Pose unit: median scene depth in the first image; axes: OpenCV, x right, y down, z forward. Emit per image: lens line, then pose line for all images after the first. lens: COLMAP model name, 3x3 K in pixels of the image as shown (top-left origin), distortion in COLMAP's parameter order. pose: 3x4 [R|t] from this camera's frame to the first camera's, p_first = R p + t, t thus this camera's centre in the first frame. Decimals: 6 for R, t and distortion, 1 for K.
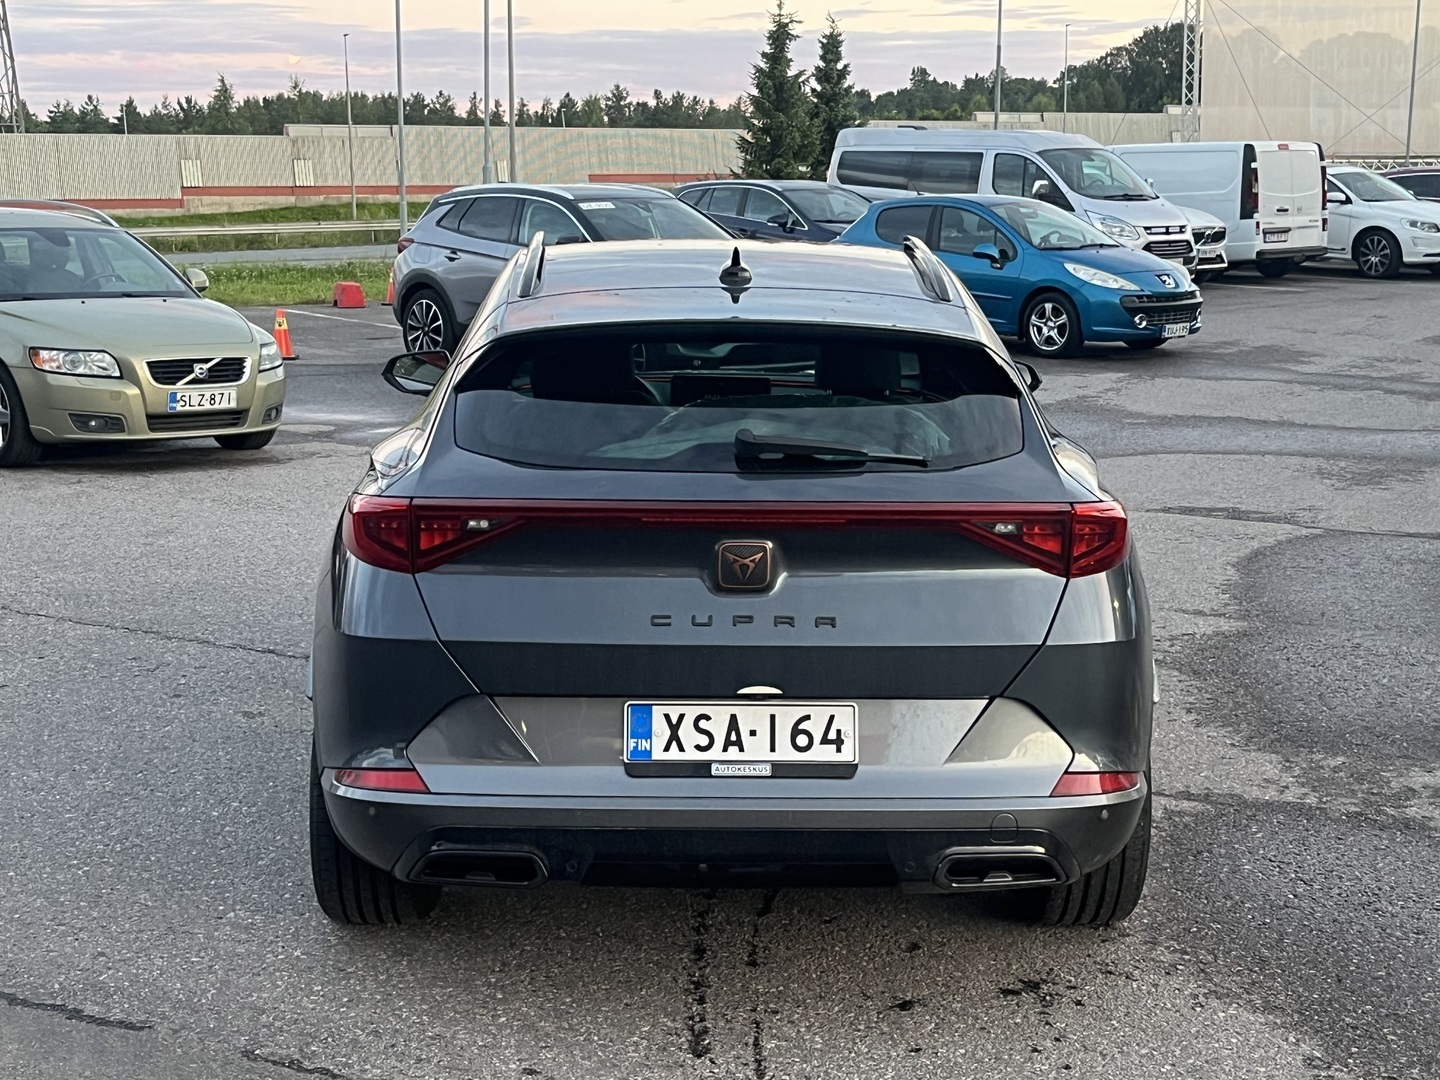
lens RADIAL K [[2175.1, 0, 723.8], [0, 2175.1, 541.5], [0, 0, 1]] dist [0.089009, 0.000000]
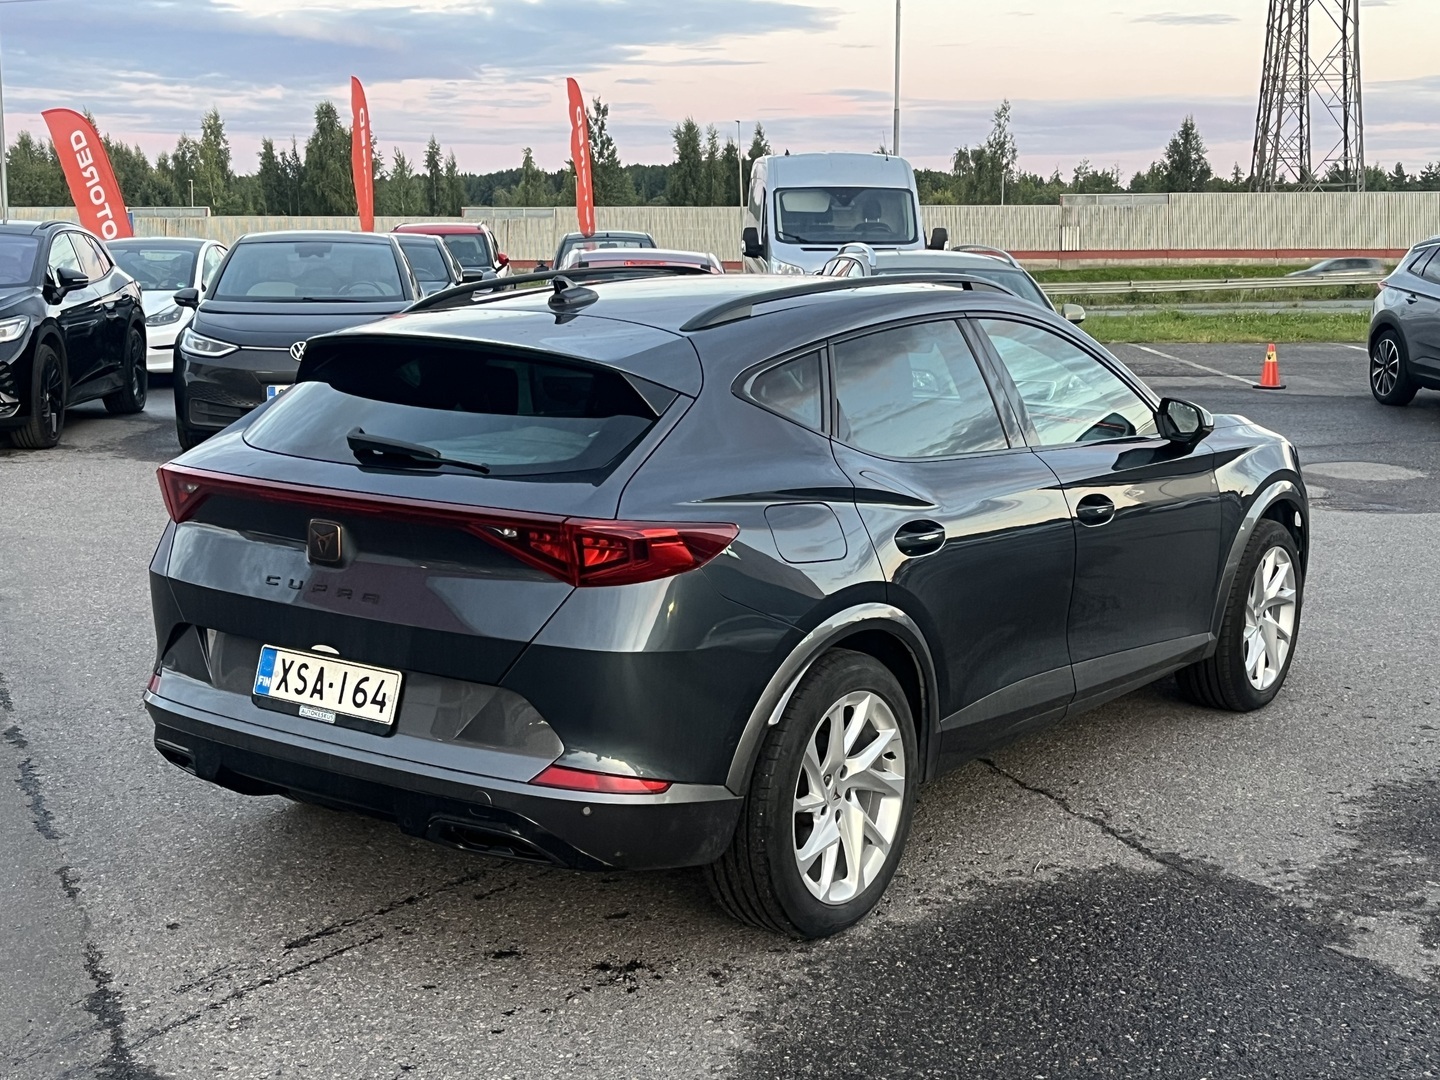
lens RADIAL K [[1885.9, 0, 720.2], [0, 1885.9, 531.1], [0, 0, 1]] dist [-0.013934, 0.000000]
pose [[0.807608, 0.094789, -0.582052, 0.734509], [-0.098278, 0.994828, 0.025648, -0.039805], [0.581473, 0.036490, 0.812747, 0.279522]]
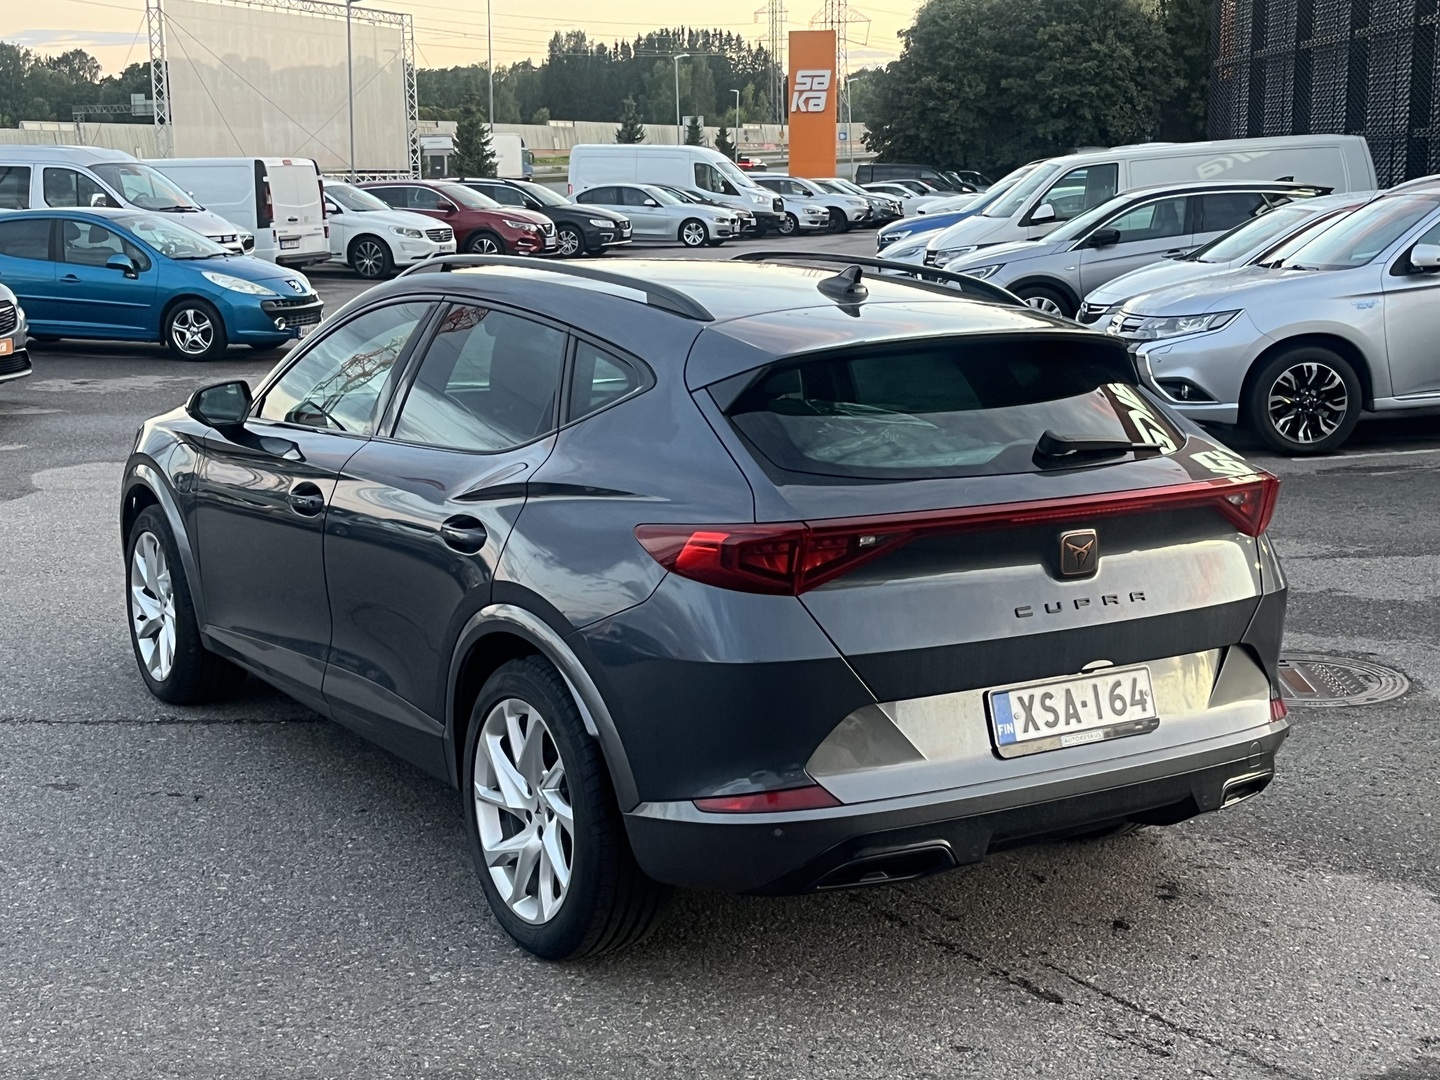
lens RADIAL K [[1968.3, 0, 719.3], [0, 1968.3, 546.2], [0, 0, 1]] dist [0.032045, 0.000000]
pose [[0.863798, -0.098669, 0.494082, -0.606800], [0.091443, 0.995052, 0.038845, -0.045758], [-0.495470, 0.011626, 0.868547, 0.210975]]
